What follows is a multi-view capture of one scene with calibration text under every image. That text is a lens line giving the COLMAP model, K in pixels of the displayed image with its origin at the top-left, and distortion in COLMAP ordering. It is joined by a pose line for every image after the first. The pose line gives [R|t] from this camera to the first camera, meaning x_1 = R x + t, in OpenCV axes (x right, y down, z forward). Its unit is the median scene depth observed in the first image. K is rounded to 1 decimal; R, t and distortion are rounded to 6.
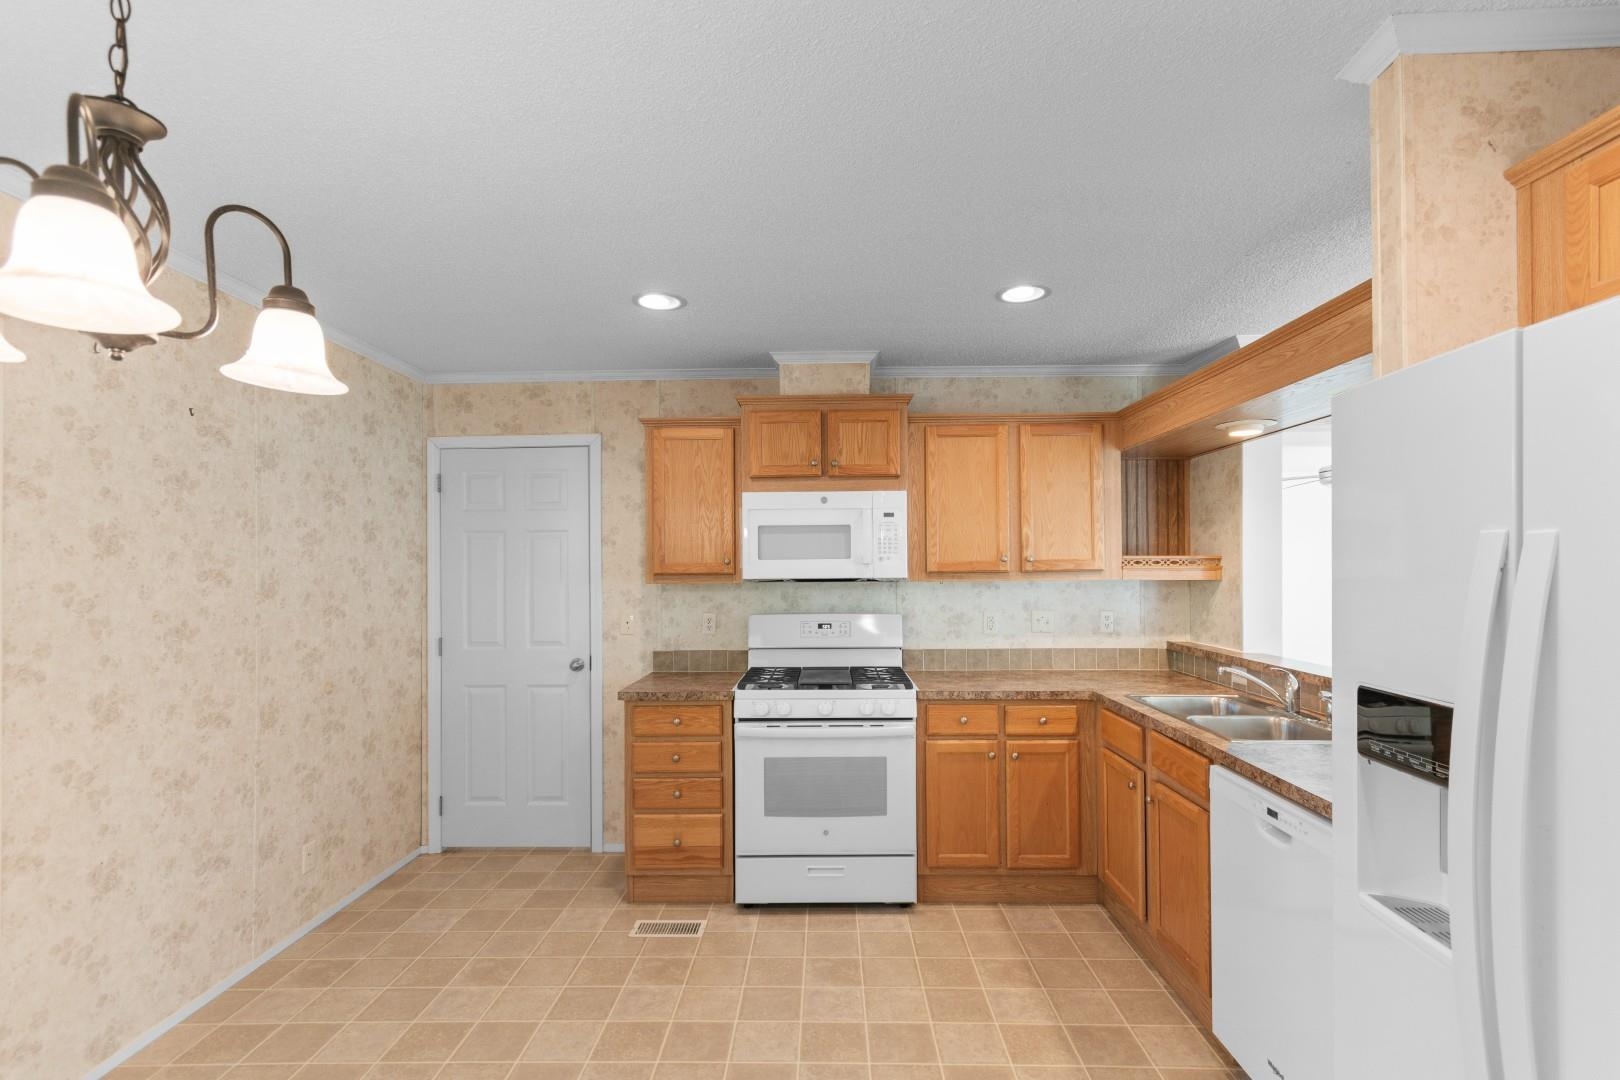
lens RADIAL K [[742.7, 0, 817.7], [0, 742.7, 565.3], [0, 0, 1]] dist [0.003535, 0.000589]
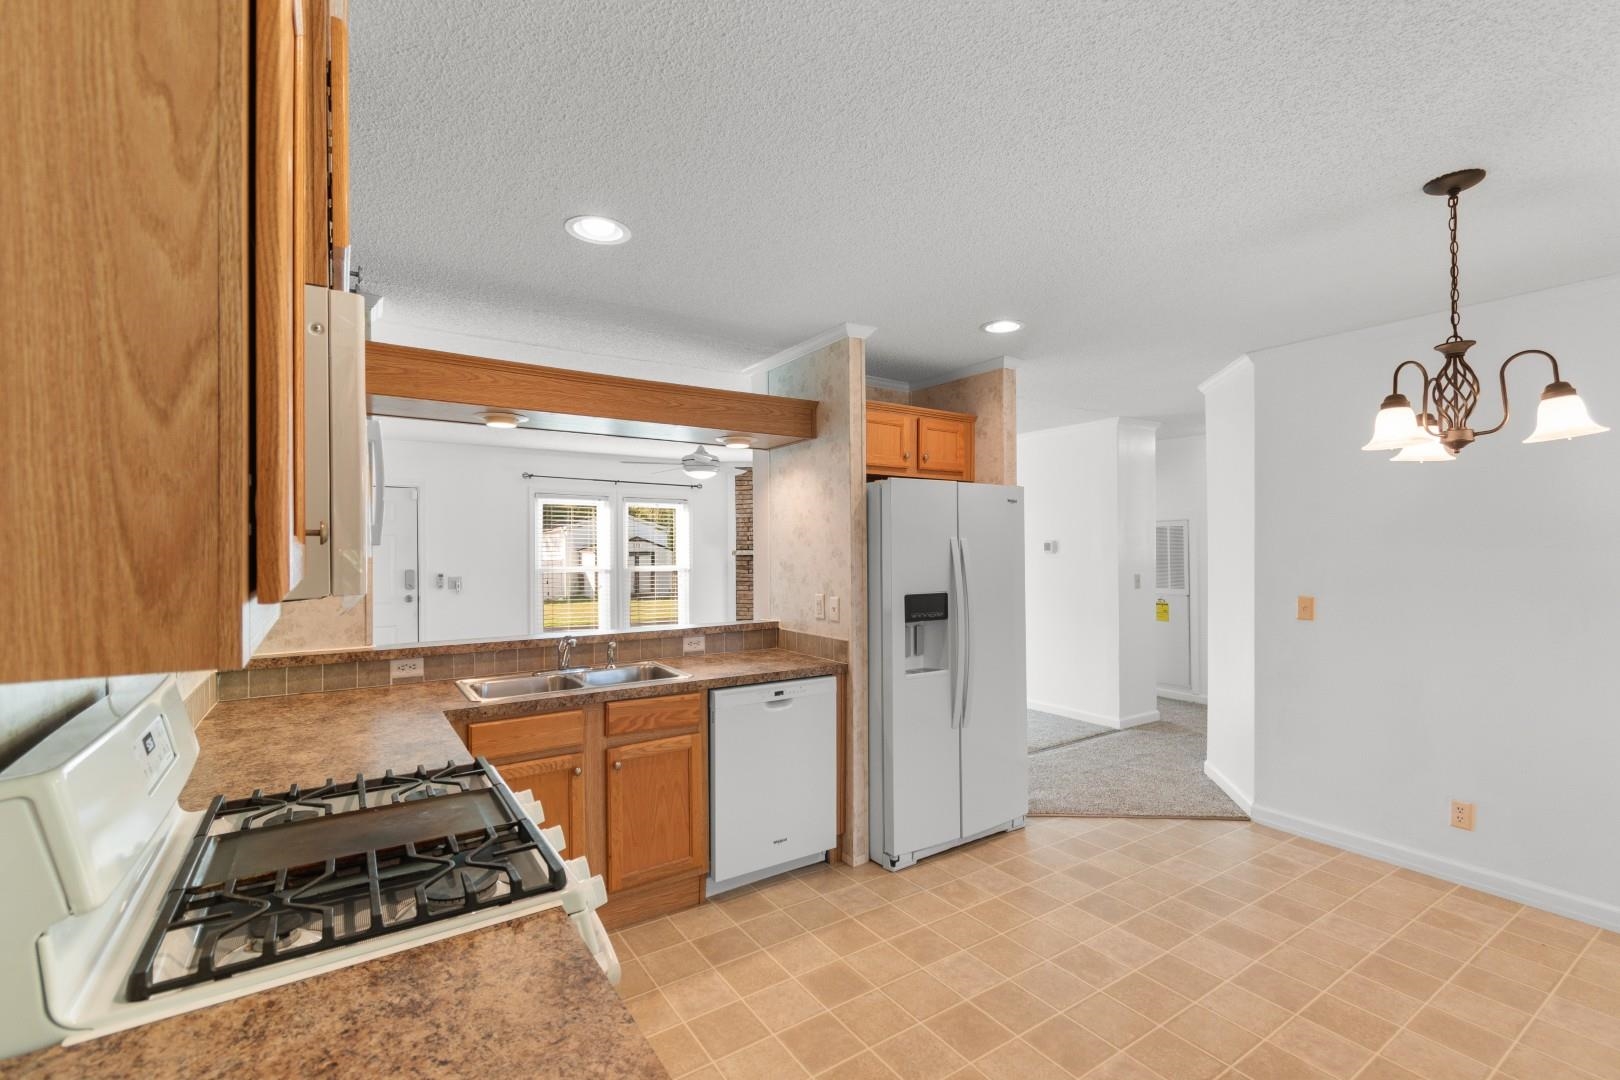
lens RADIAL K [[707.9, 0, 811.2], [0, 707.9, 547.8], [0, 0, 1]] dist [-0.000459, -0.000049]
pose [[-0.565150, 0.005589, 0.824969, -0.433742], [0.005102, 0.999982, -0.003279, 0.002047], [-0.824973, 0.002355, -0.565168, 1.034185]]
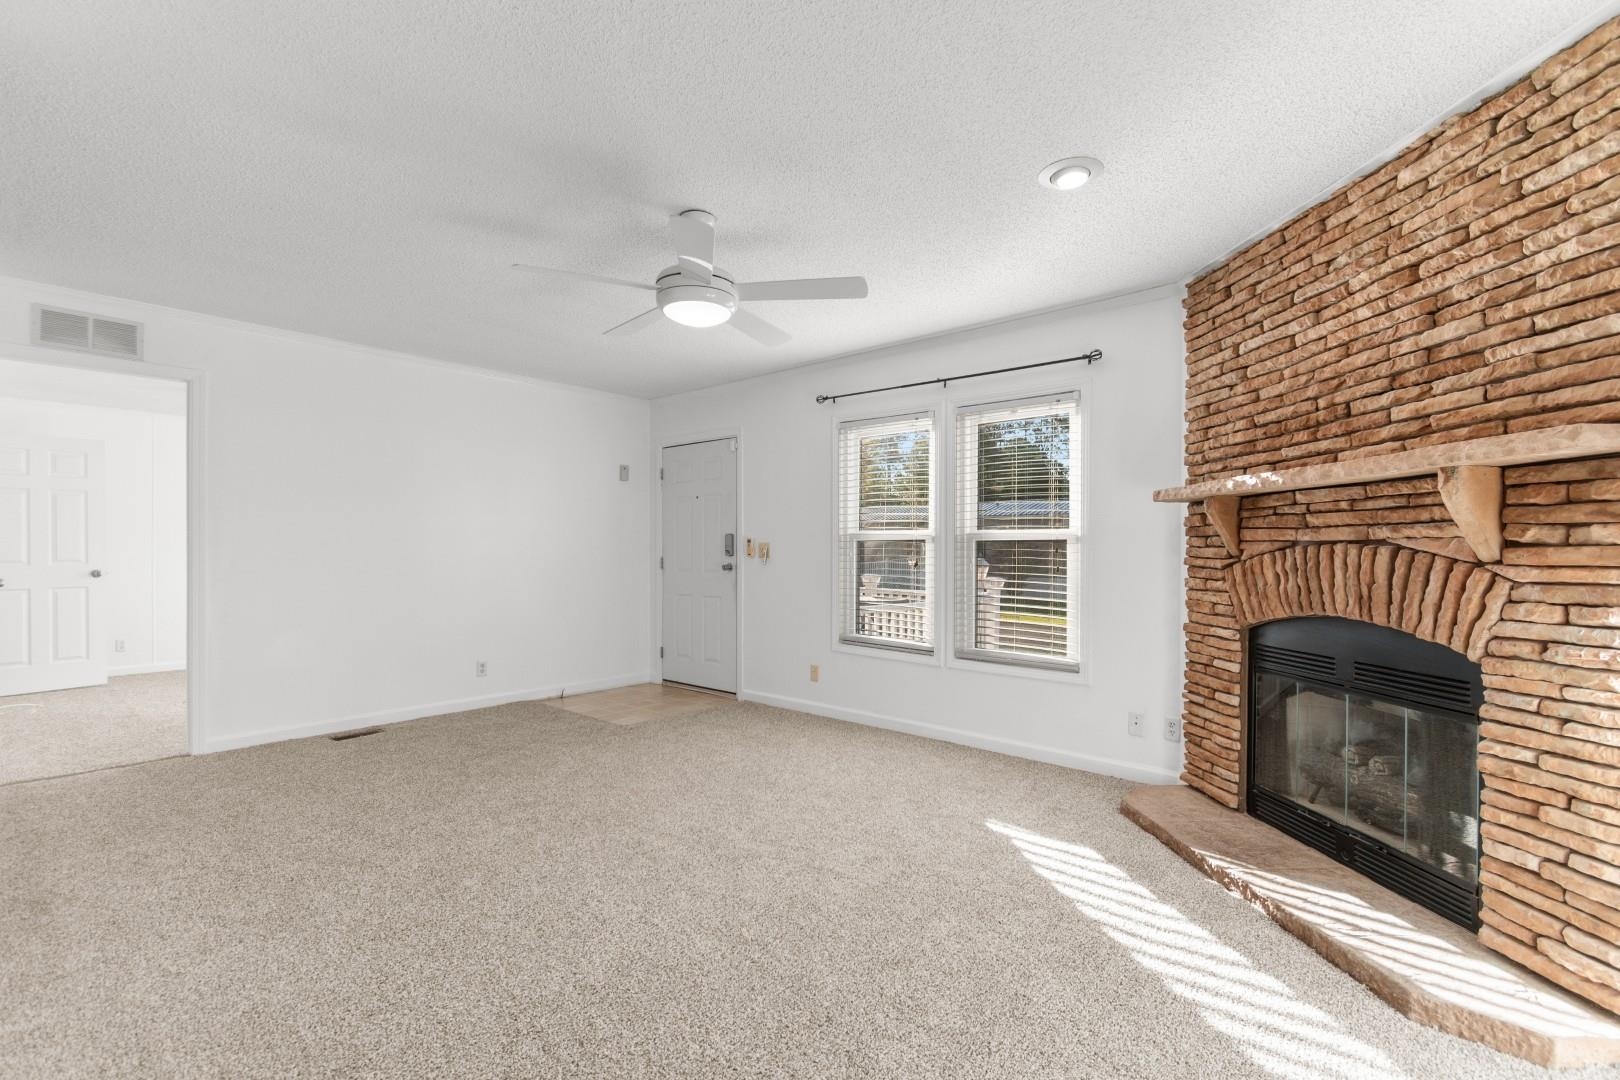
lens RADIAL K [[716.9, 0, 815.8], [0, 716.9, 545.2], [0, 0, 1]] dist [-0.001515, -0.000491]
pose [[0.643741, 0.002805, 0.765238, 0.634779], [-0.001312, 0.999996, -0.002562, 0.082015], [-0.765242, 0.000645, 0.643742, -0.385727]]
